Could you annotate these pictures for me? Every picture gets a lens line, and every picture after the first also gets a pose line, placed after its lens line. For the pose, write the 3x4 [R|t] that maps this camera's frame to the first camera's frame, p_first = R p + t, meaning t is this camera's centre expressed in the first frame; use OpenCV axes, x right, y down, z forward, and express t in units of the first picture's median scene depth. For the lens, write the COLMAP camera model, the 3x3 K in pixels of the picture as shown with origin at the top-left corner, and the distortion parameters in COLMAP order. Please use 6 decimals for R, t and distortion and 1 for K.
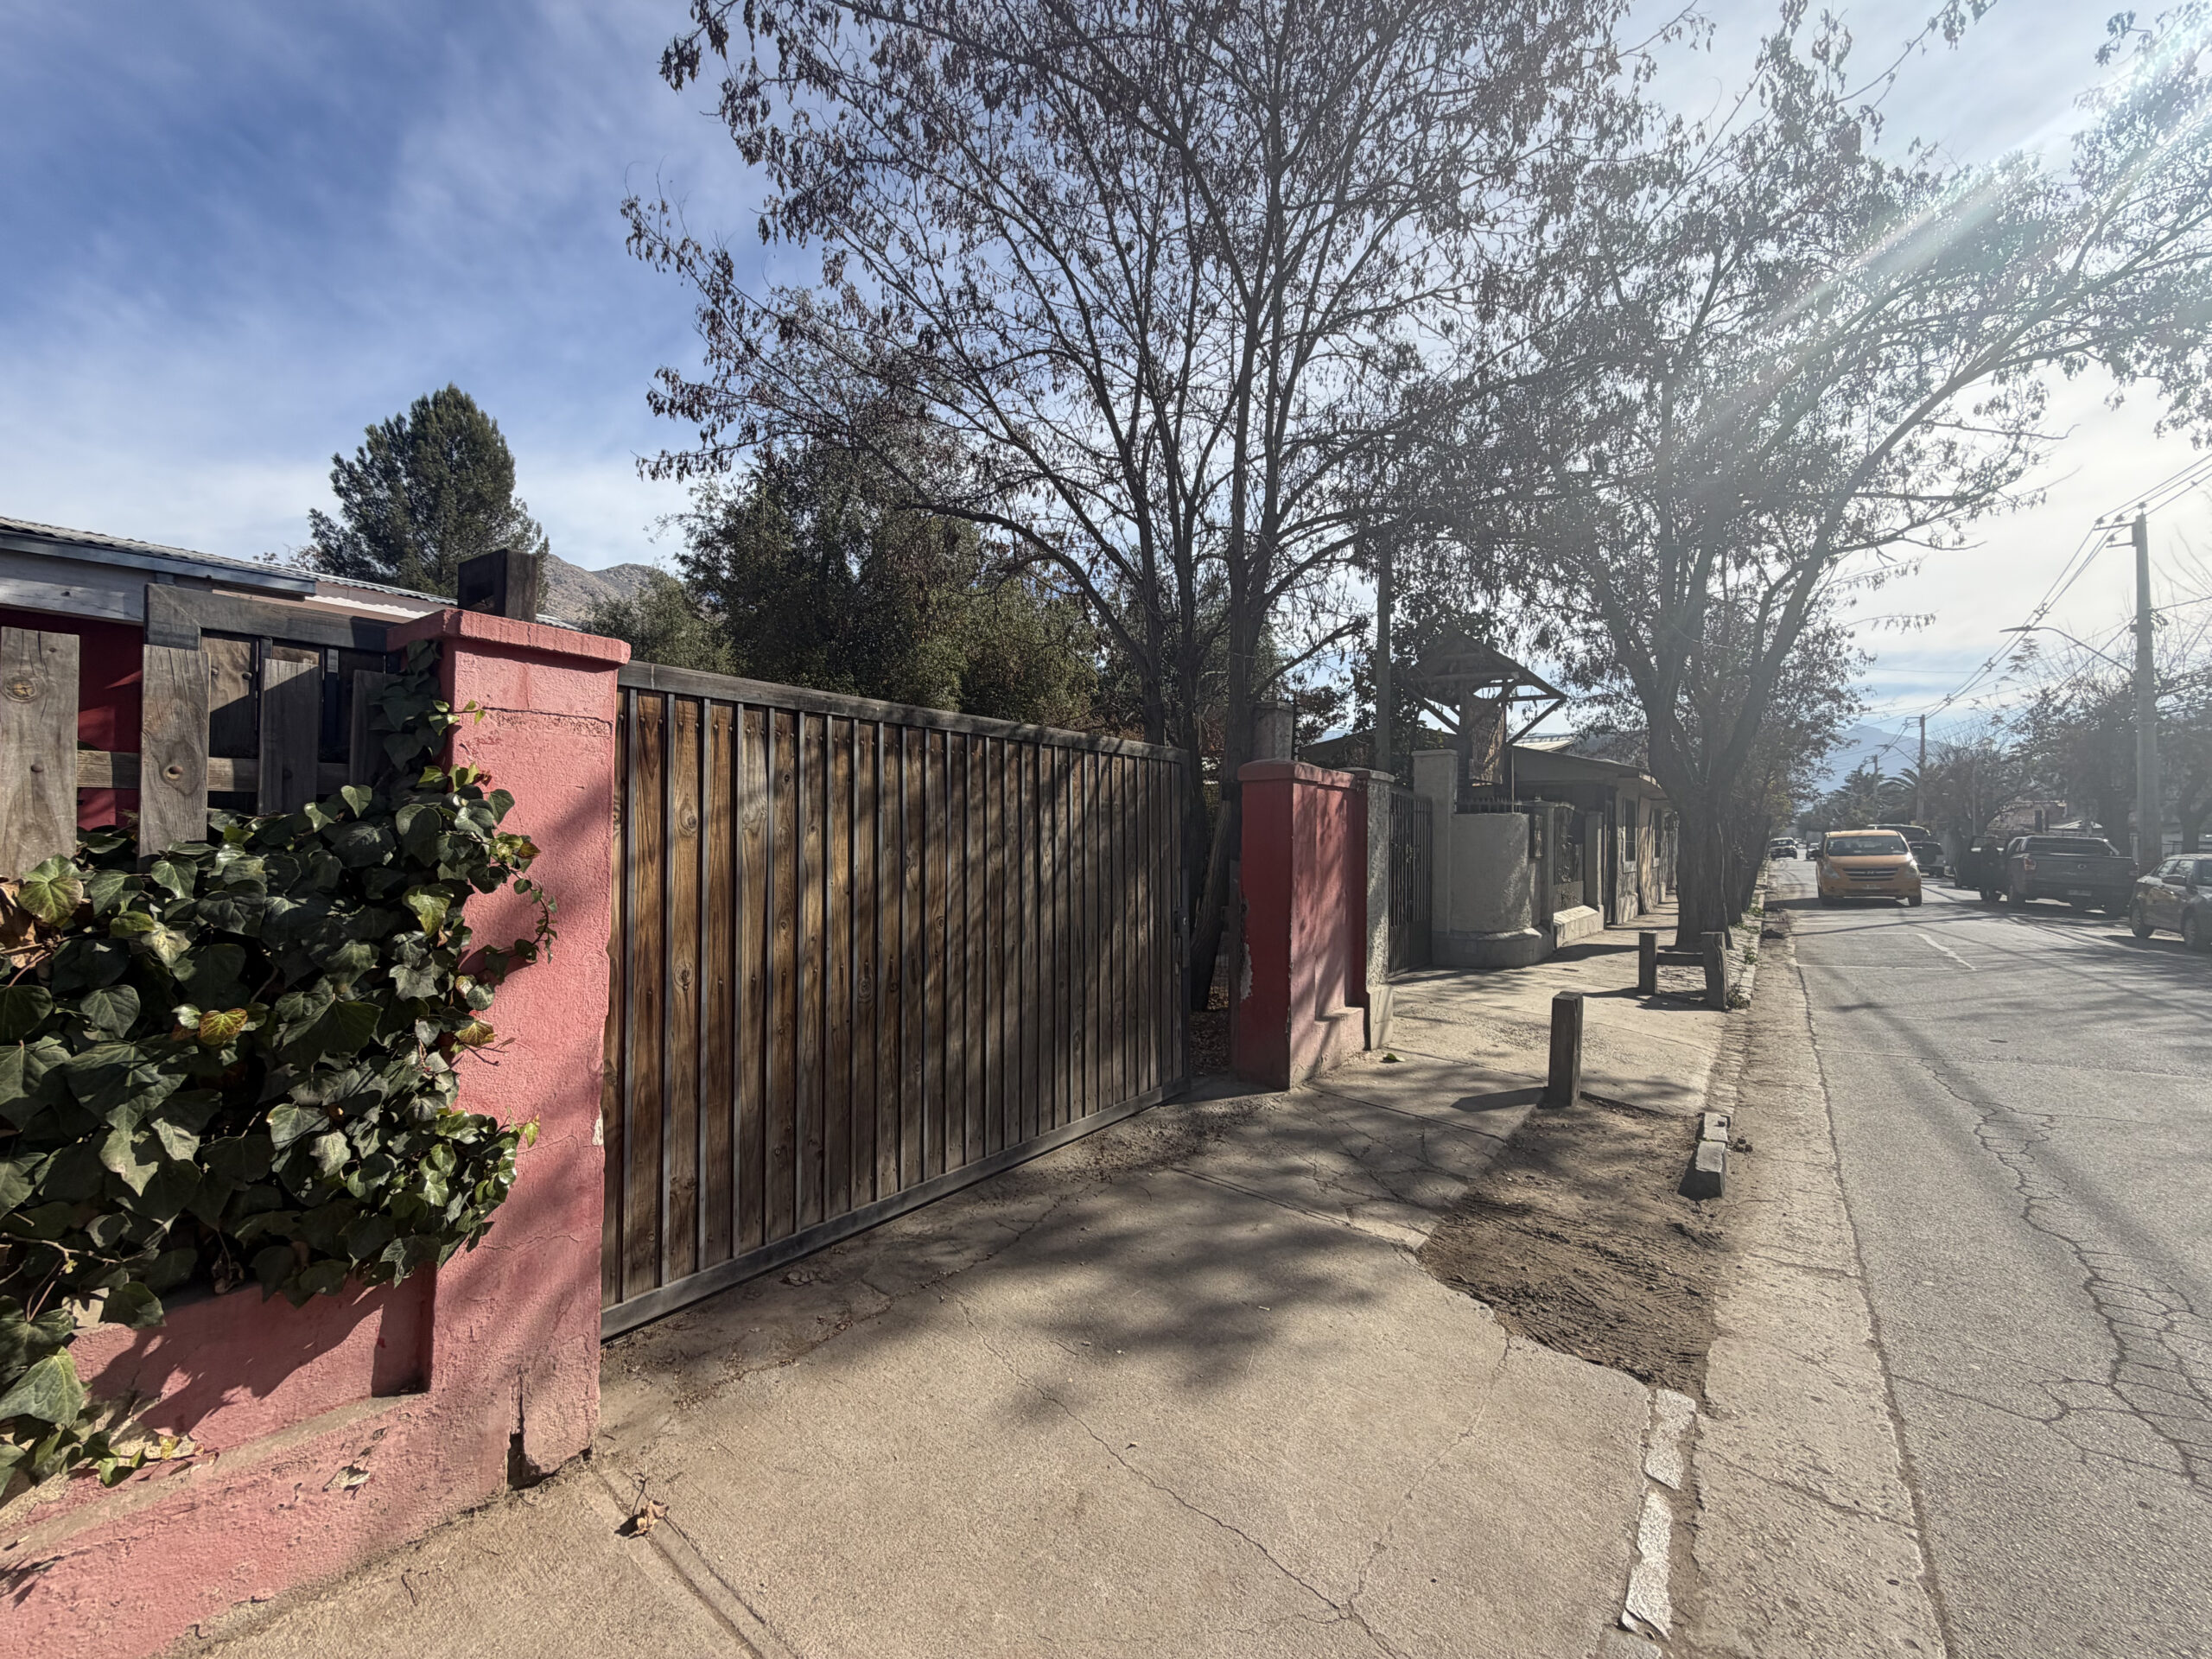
lens RADIAL K [[877.0, 0, 1099.1], [0, 877.0, 825.3], [0, 0, 1]] dist [-0.009157, 0.002991]
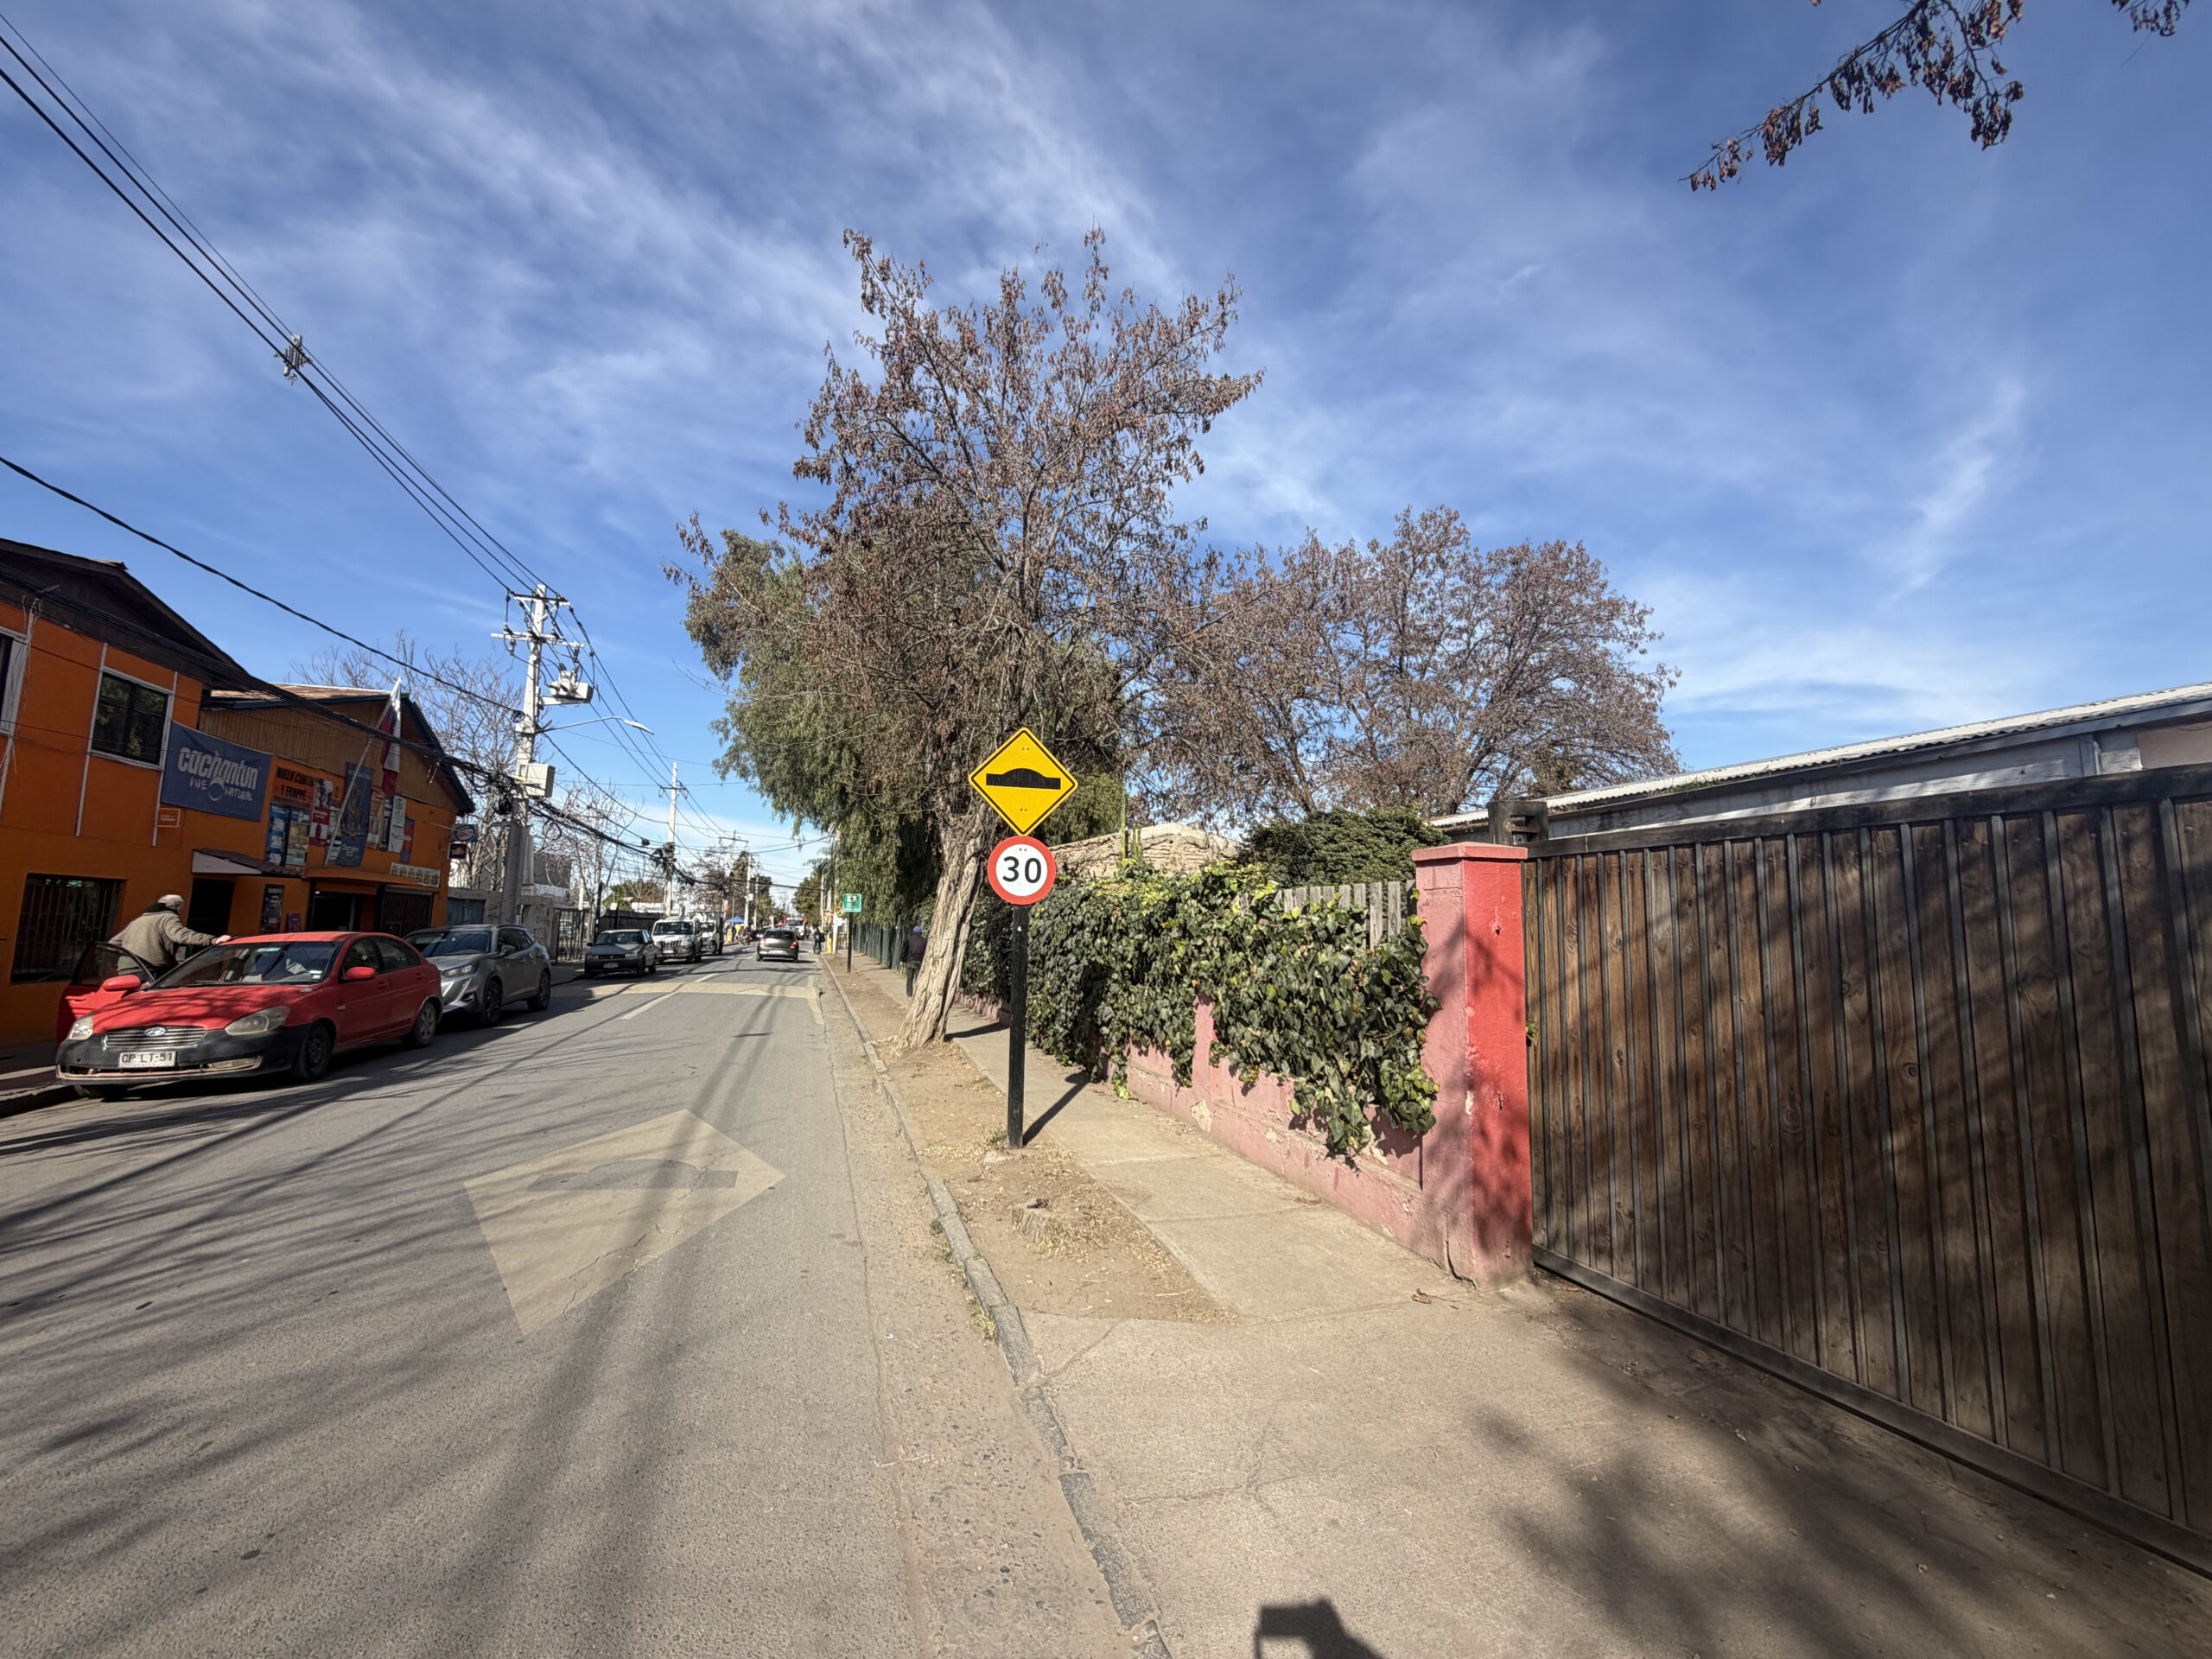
lens RADIAL K [[877.0, 0, 1099.1], [0, 877.0, 825.3], [0, 0, 1]] dist [-0.009157, 0.002991]
pose [[-0.562149, -0.115827, -0.818885, 1.063614], [-0.008122, 0.990870, -0.134578, 0.006493], [0.826996, -0.069002, -0.557957, 1.026101]]
